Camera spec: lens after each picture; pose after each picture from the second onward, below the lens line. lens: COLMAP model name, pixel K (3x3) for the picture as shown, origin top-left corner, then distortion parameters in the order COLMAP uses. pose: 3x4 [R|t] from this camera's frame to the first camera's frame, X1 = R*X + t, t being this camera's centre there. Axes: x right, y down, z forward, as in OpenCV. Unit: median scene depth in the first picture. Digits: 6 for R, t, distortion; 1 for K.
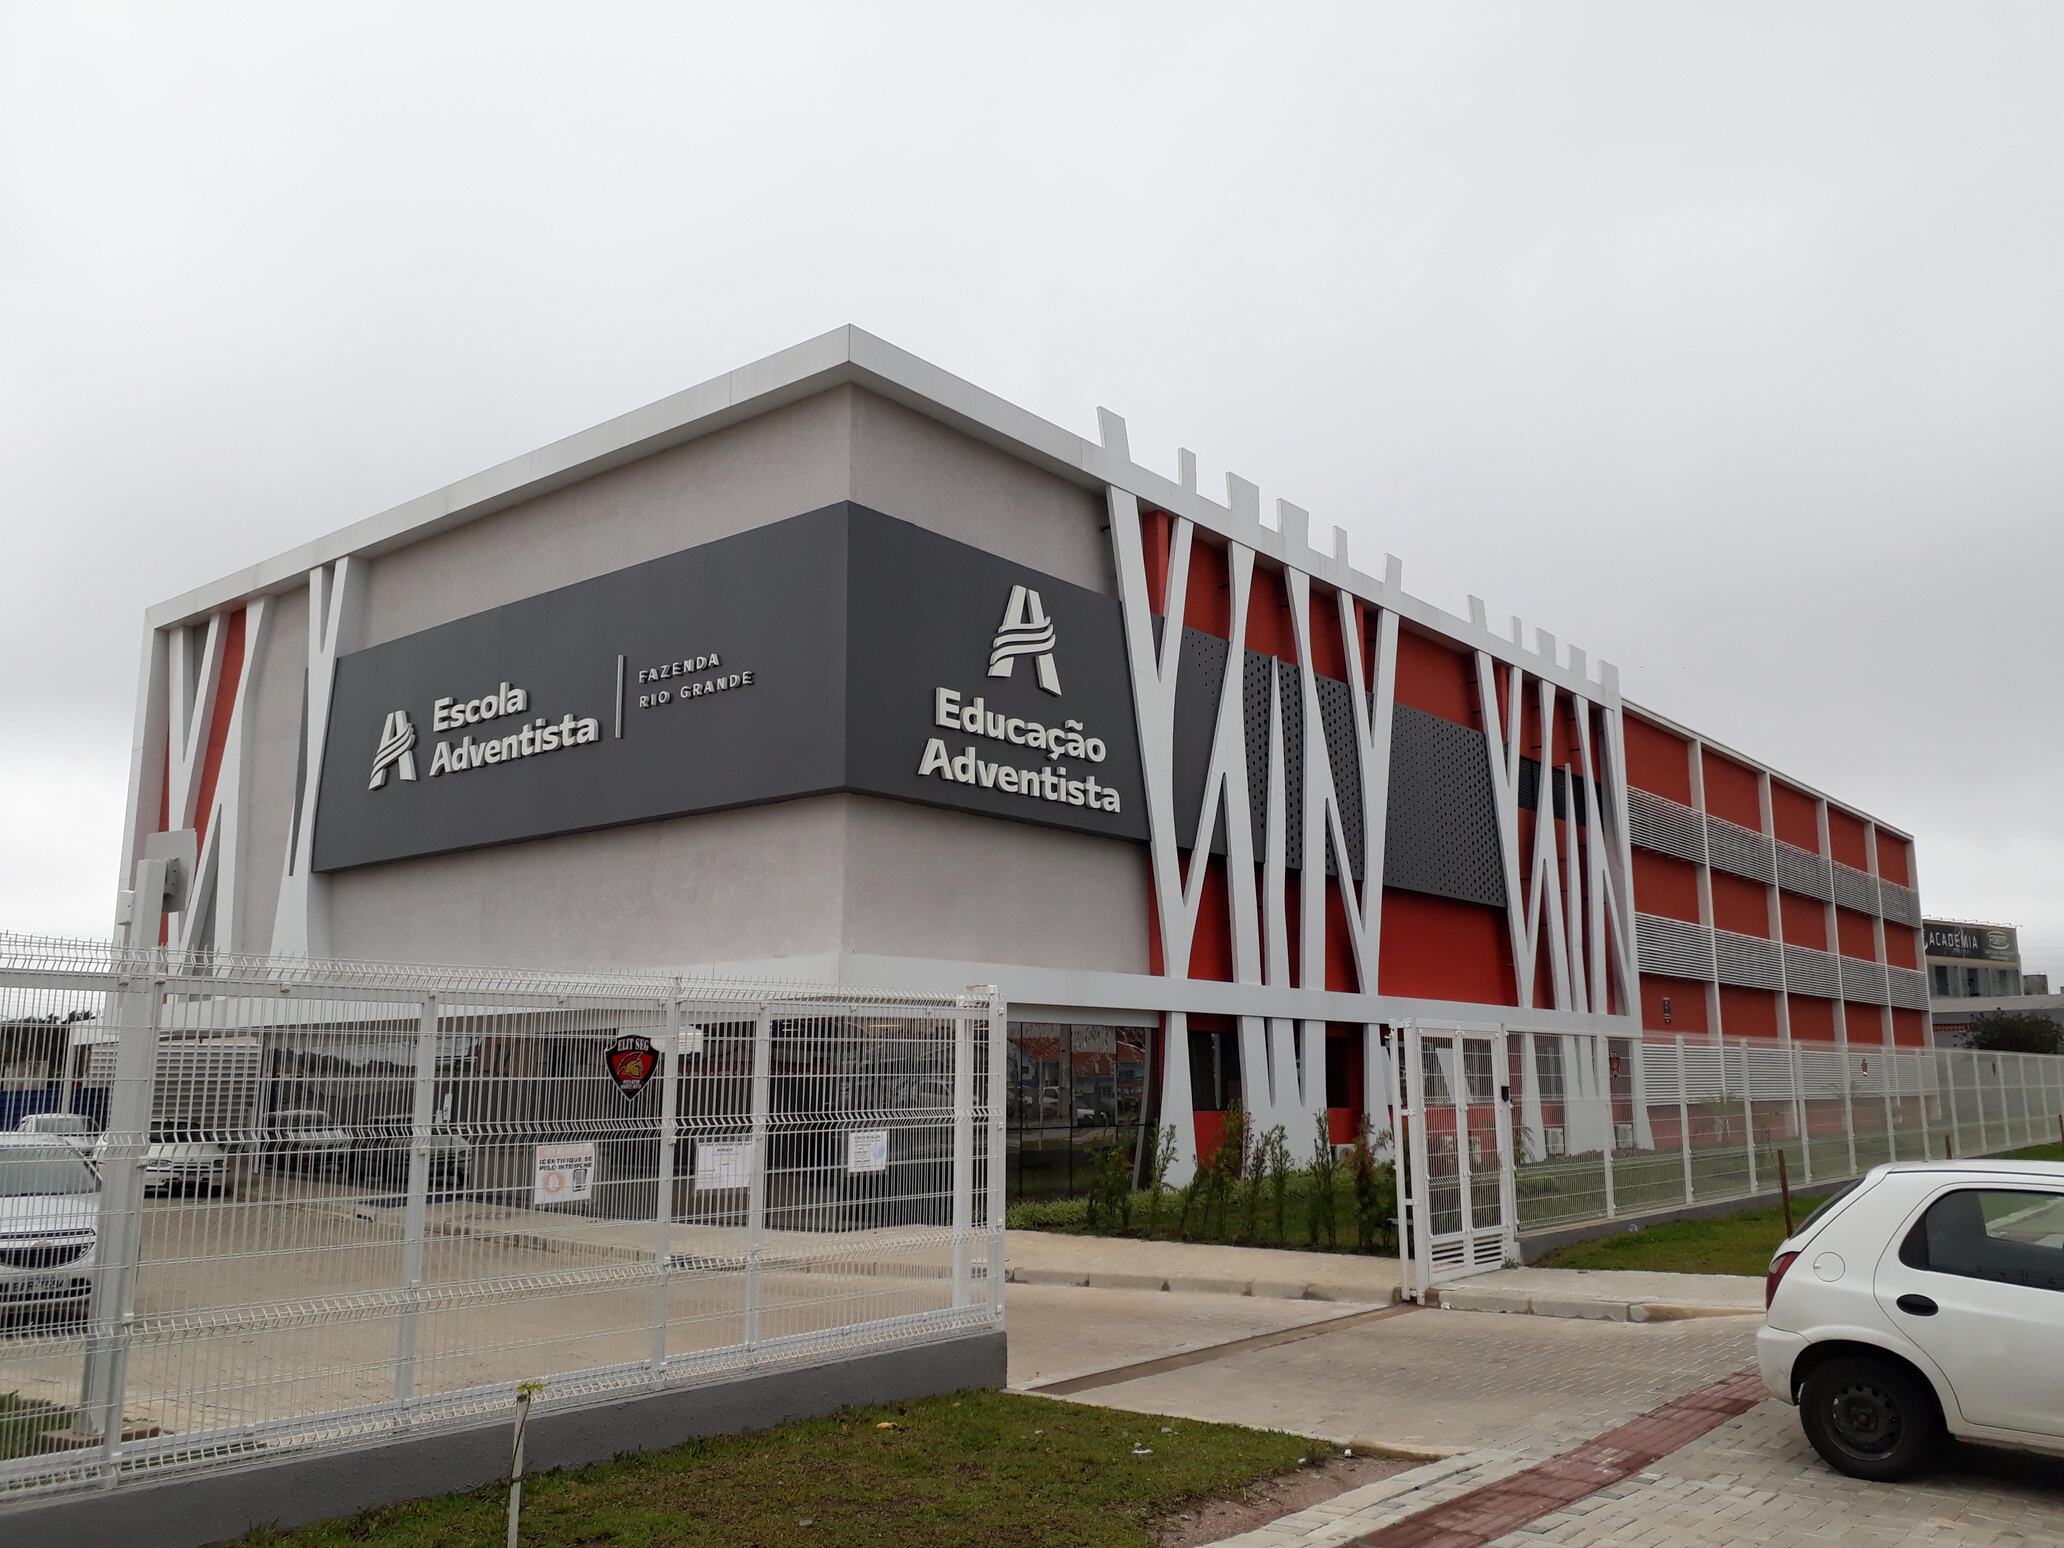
lens RADIAL K [[1633.2, 0, 1085.6], [0, 1633.2, 782.3], [0, 0, 1]] dist [0.047079, -0.002308]
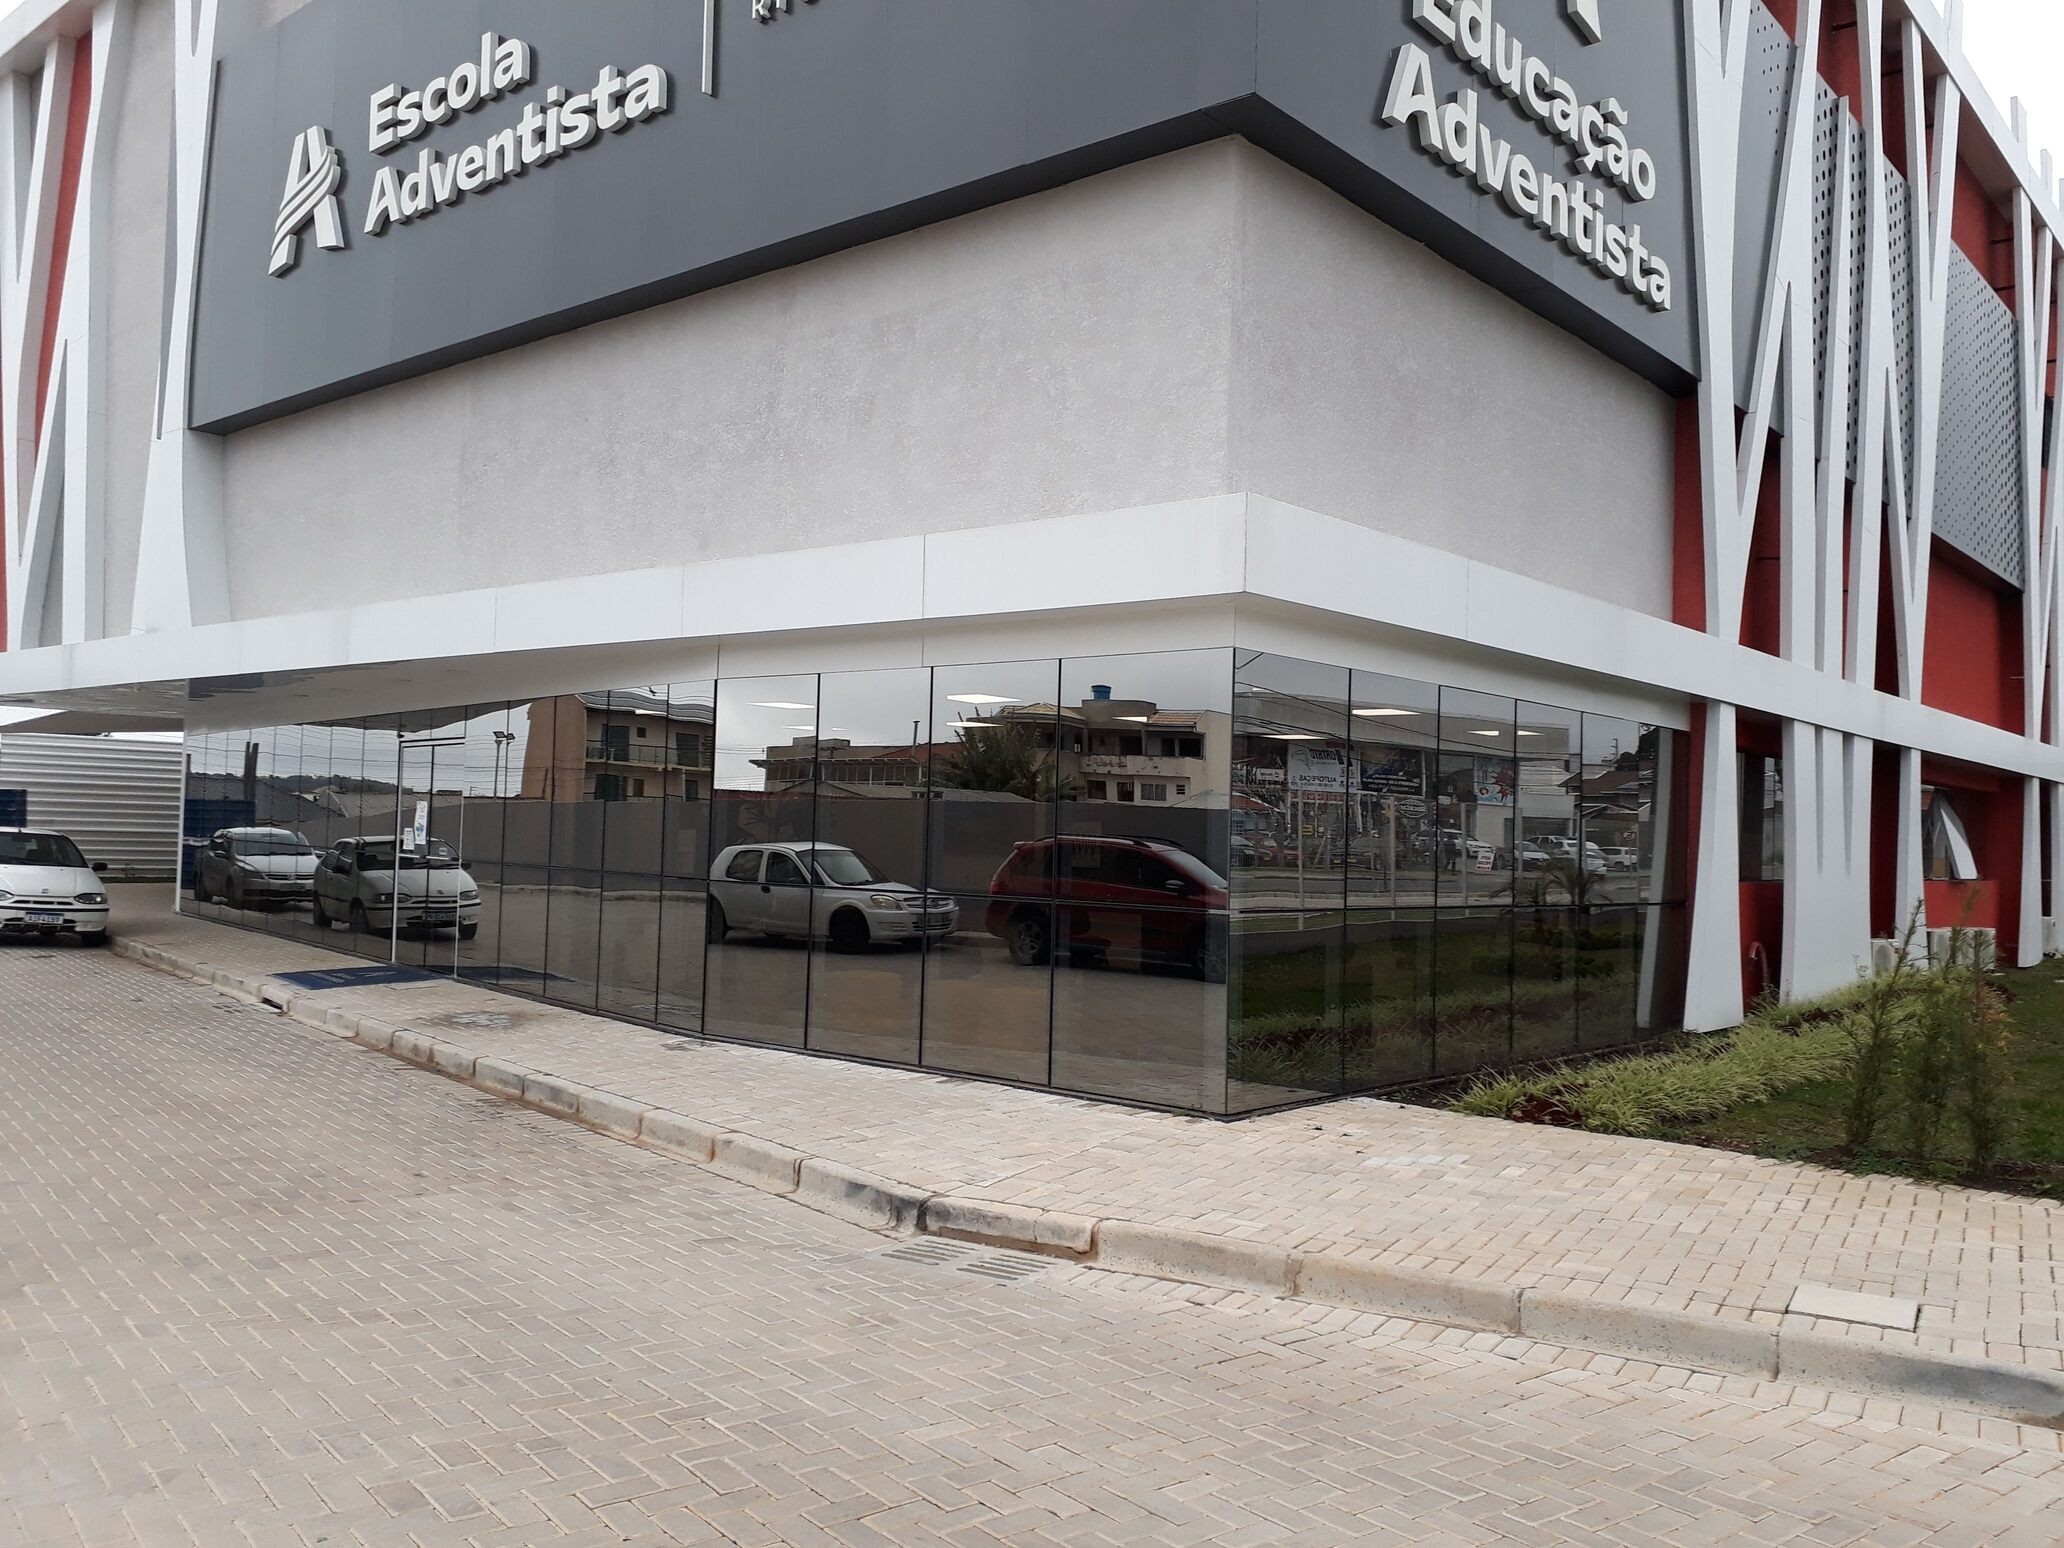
lens RADIAL K [[1633.2, 0, 1085.6], [0, 1633.2, 782.3], [0, 0, 1]] dist [0.047079, -0.002308]
pose [[0.998851, 0.036419, -0.031158, -0.143599], [-0.031654, 0.989402, 0.141710, 0.099549], [0.035989, -0.140561, 0.989418, 0.467827]]
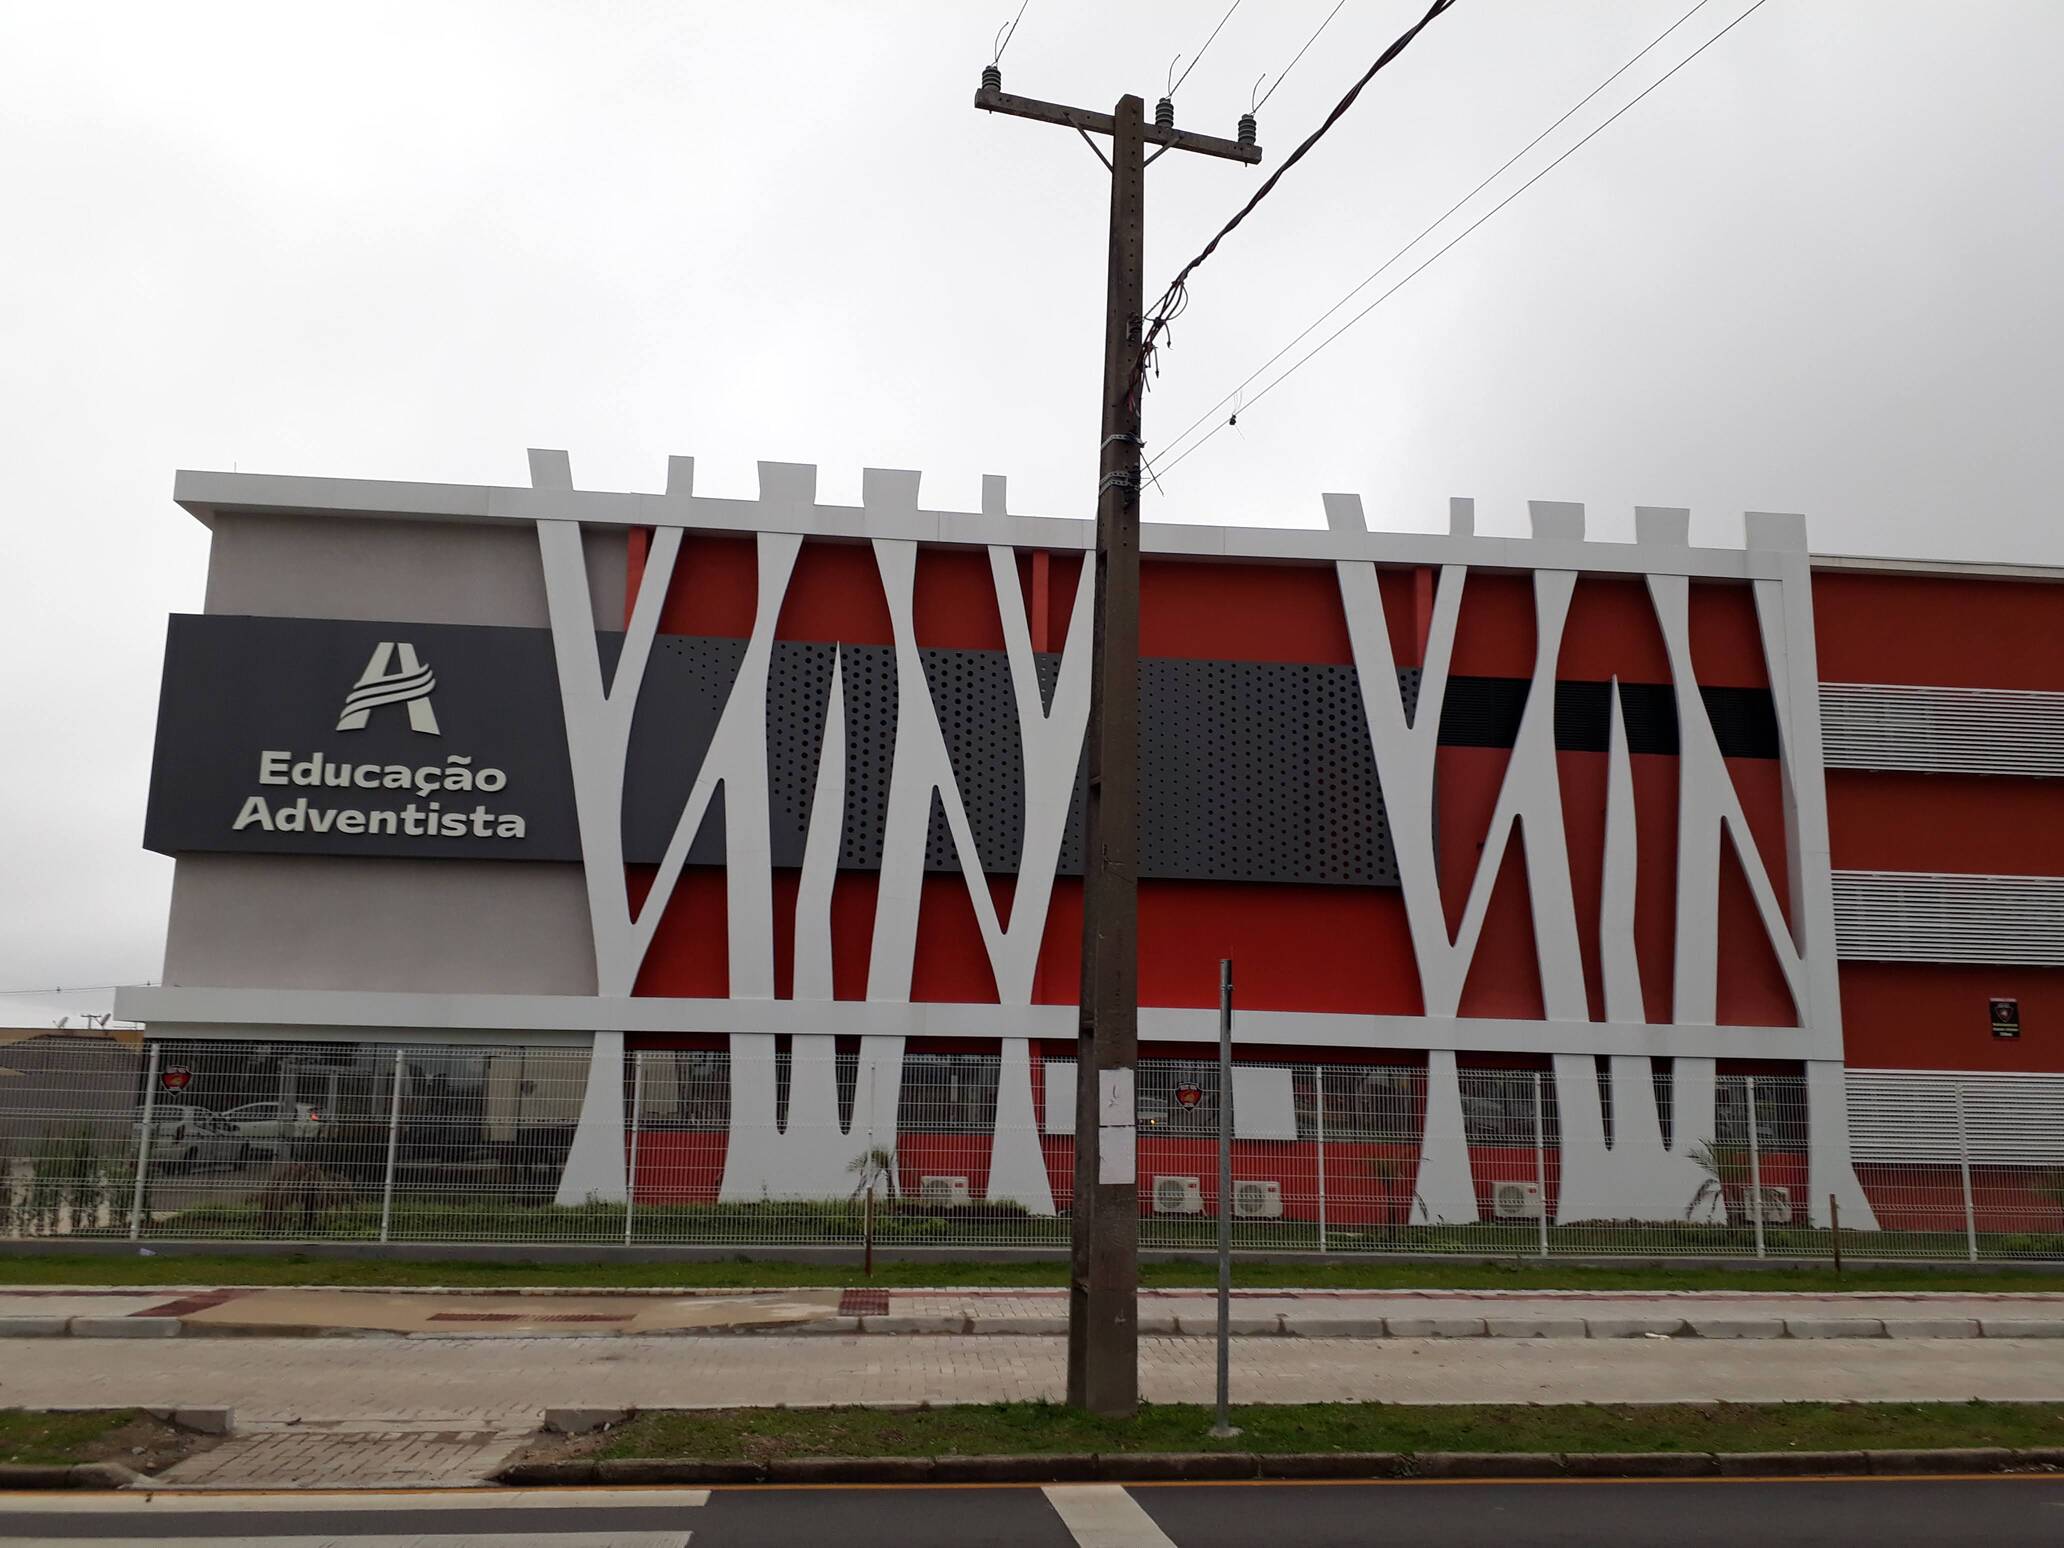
lens RADIAL K [[1756.8, 0, 1034.5], [0, 1756.8, 825.8], [0, 0, 1]] dist [0.056333, -0.284735]
pose [[0.738098, -0.127310, -0.662573, 1.000004], [0.115553, 0.991379, -0.061765, 0.118062], [0.664724, -0.030973, 0.746446, 0.400615]]
